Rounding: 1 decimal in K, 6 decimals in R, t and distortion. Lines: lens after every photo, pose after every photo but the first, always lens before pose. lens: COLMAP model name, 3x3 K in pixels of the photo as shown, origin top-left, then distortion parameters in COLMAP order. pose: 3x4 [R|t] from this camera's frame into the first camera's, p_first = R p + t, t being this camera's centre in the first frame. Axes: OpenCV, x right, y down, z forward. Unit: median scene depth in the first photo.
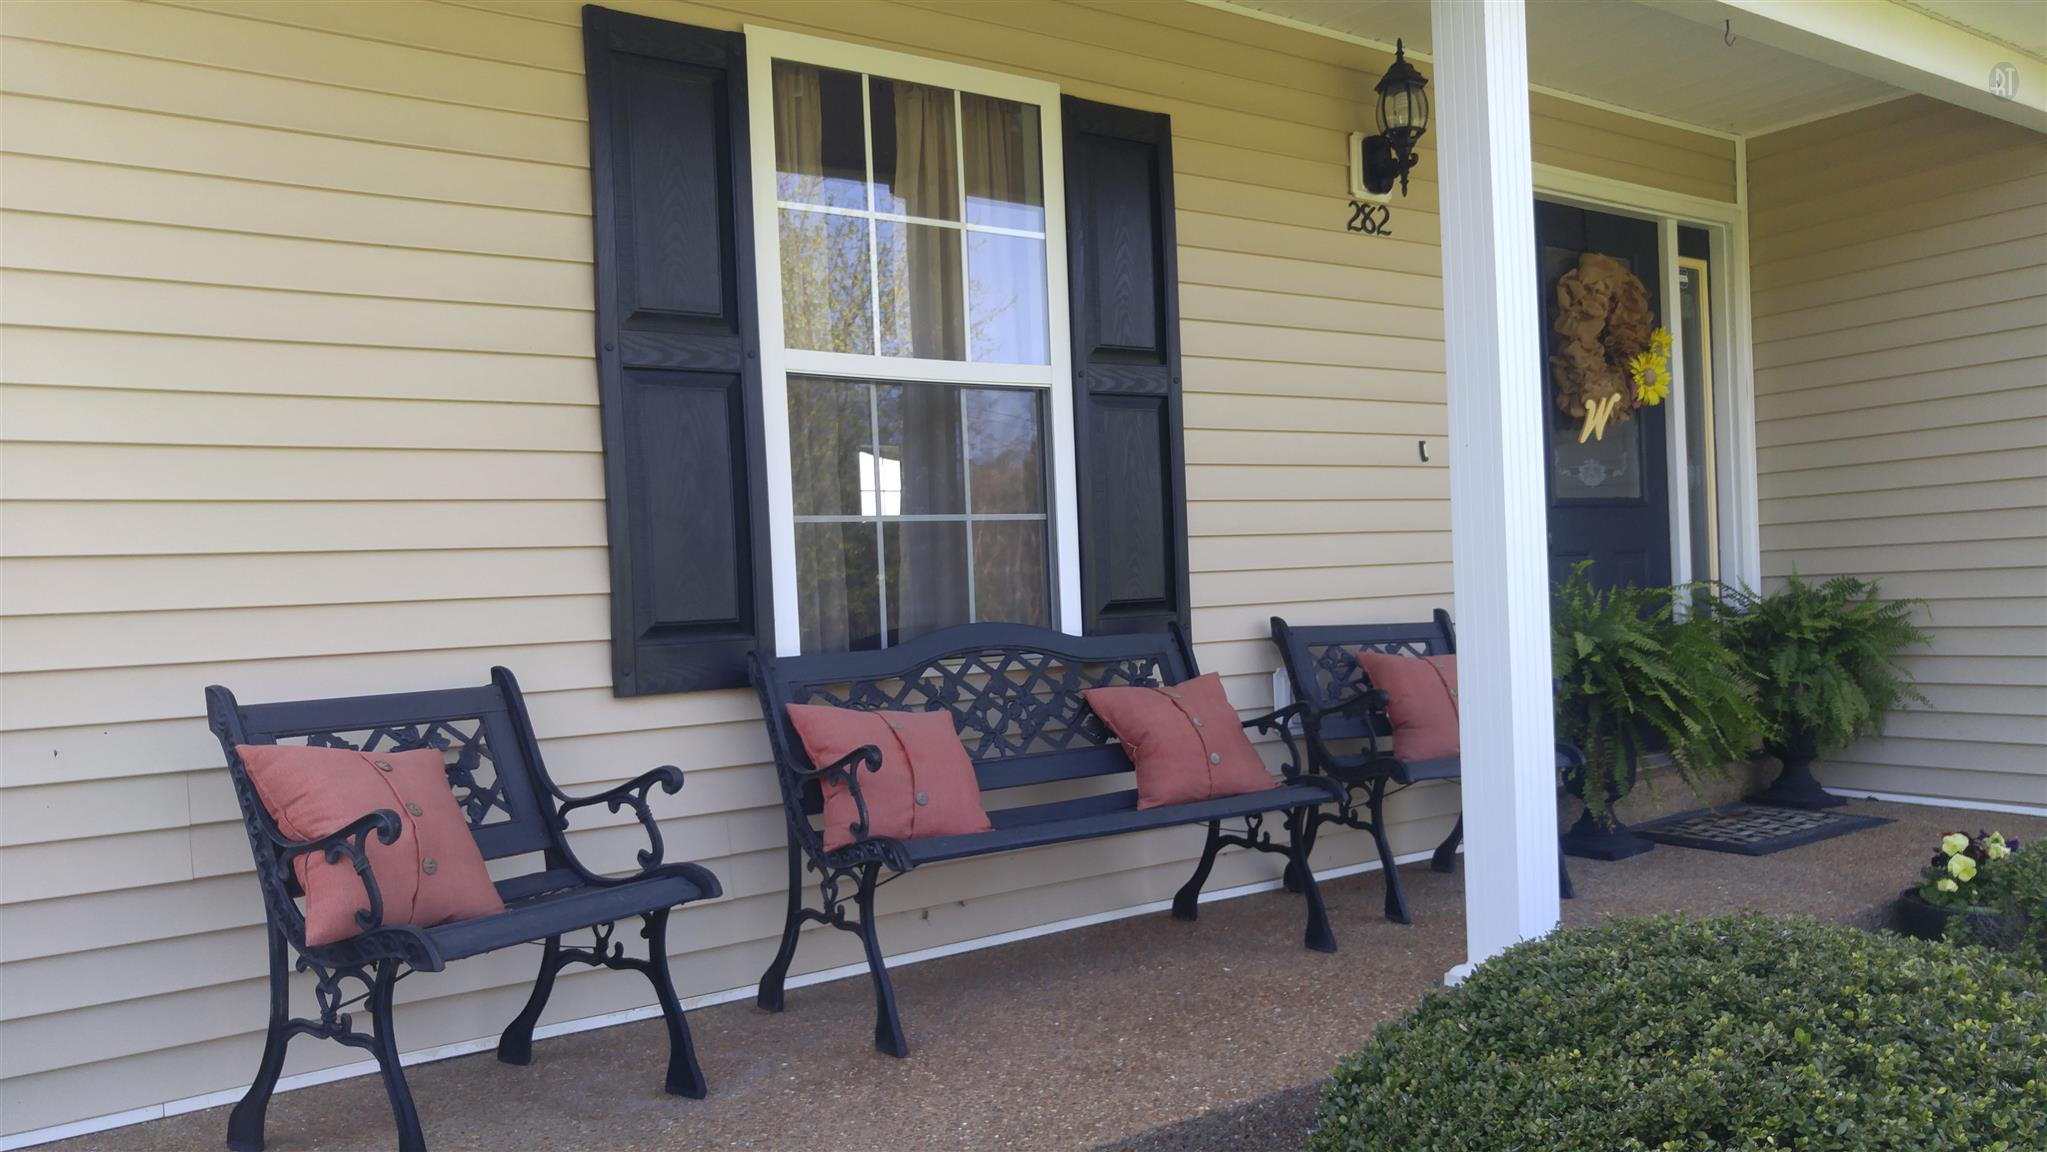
lens RADIAL K [[1545.1, 0, 1023.5], [0, 1545.1, 576.0], [0, 0, 1]] dist [-0.028311, -0.009731]
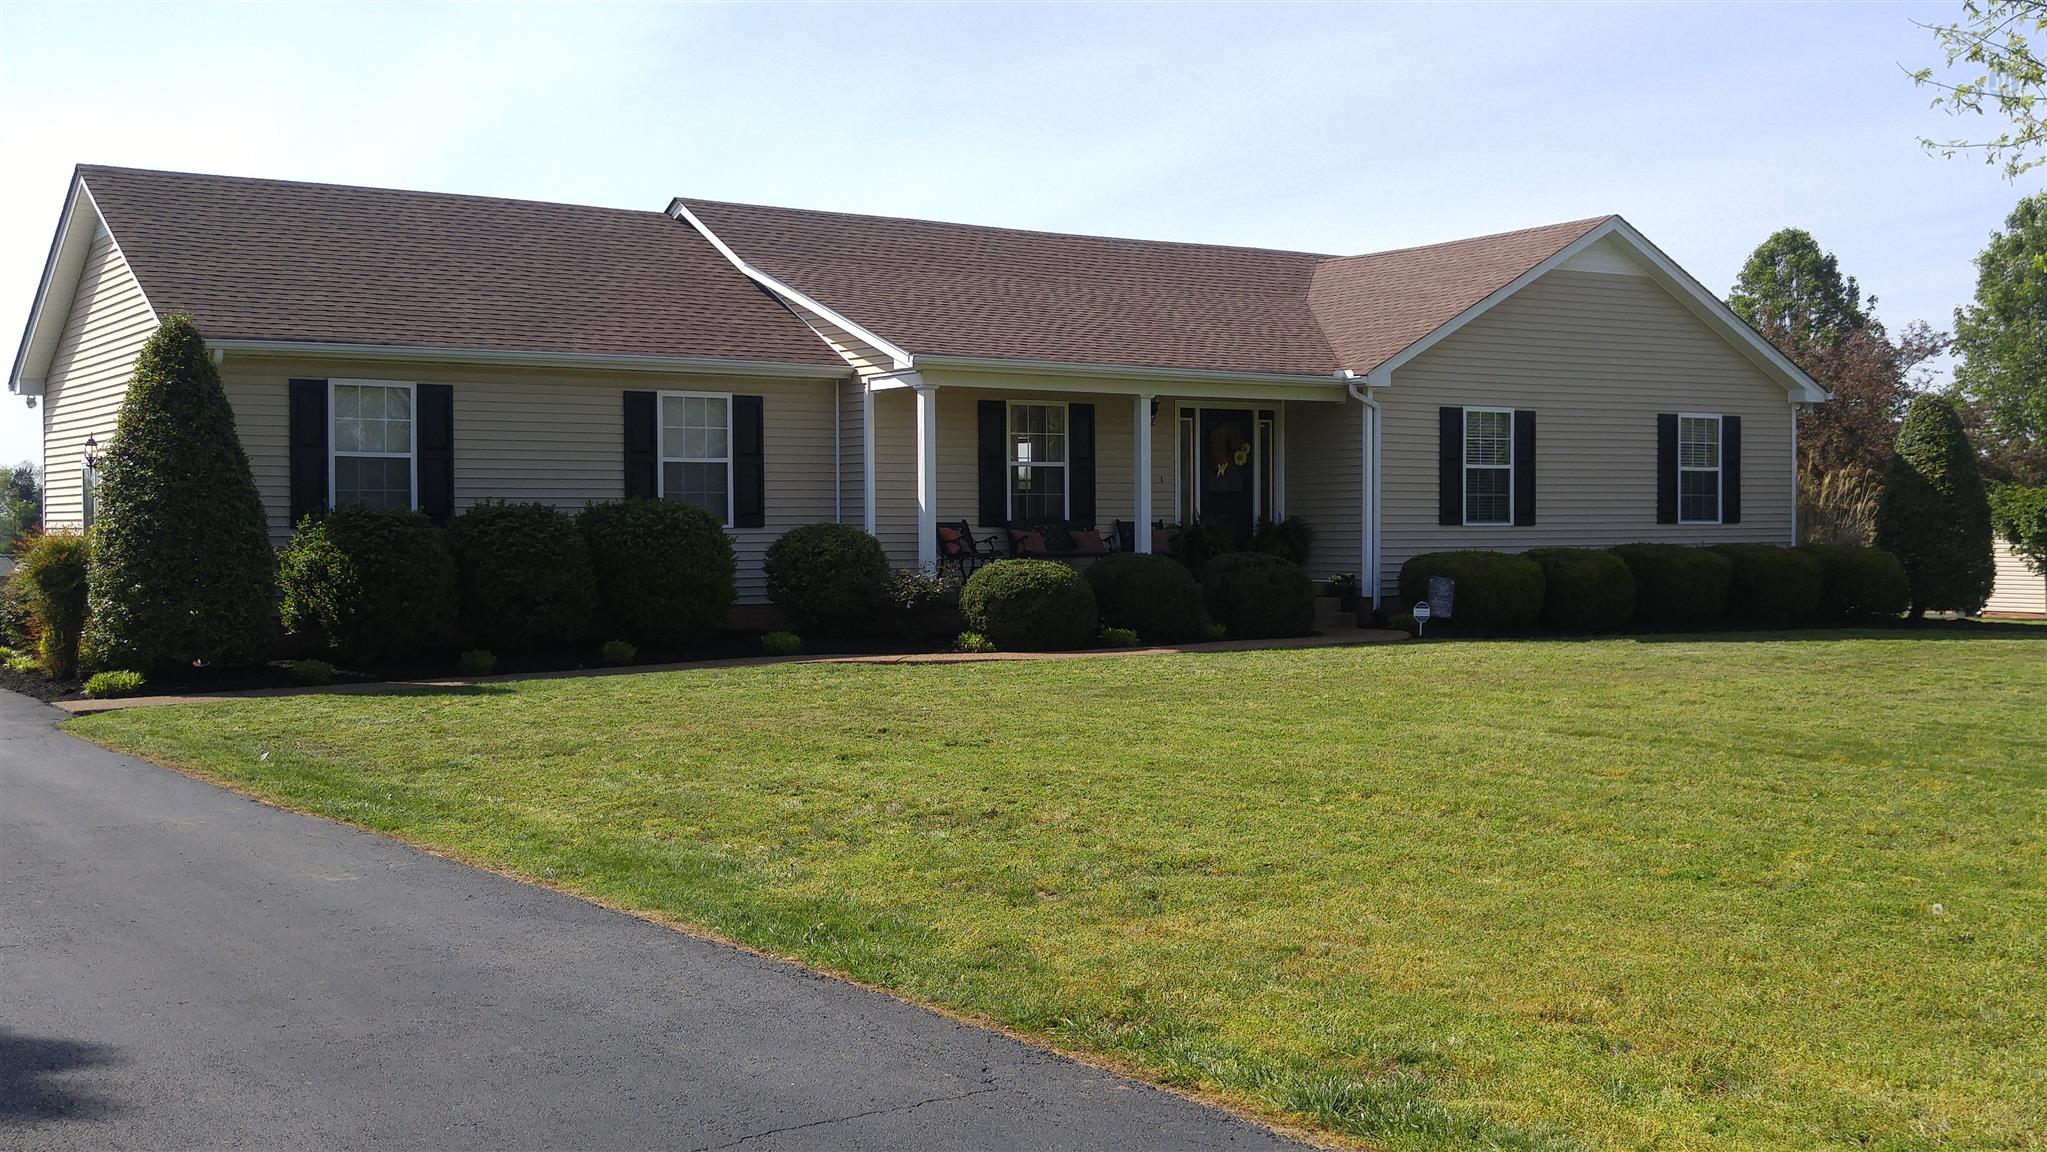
lens RADIAL K [[1545.1, 0, 1023.5], [0, 1545.1, 576.0], [0, 0, 1]] dist [-0.028311, -0.009731]
pose [[0.997828, 0.036224, -0.055013, 0.167033], [-0.033976, 0.998571, 0.041261, 0.018672], [0.056429, -0.039302, 0.997633, -3.739836]]
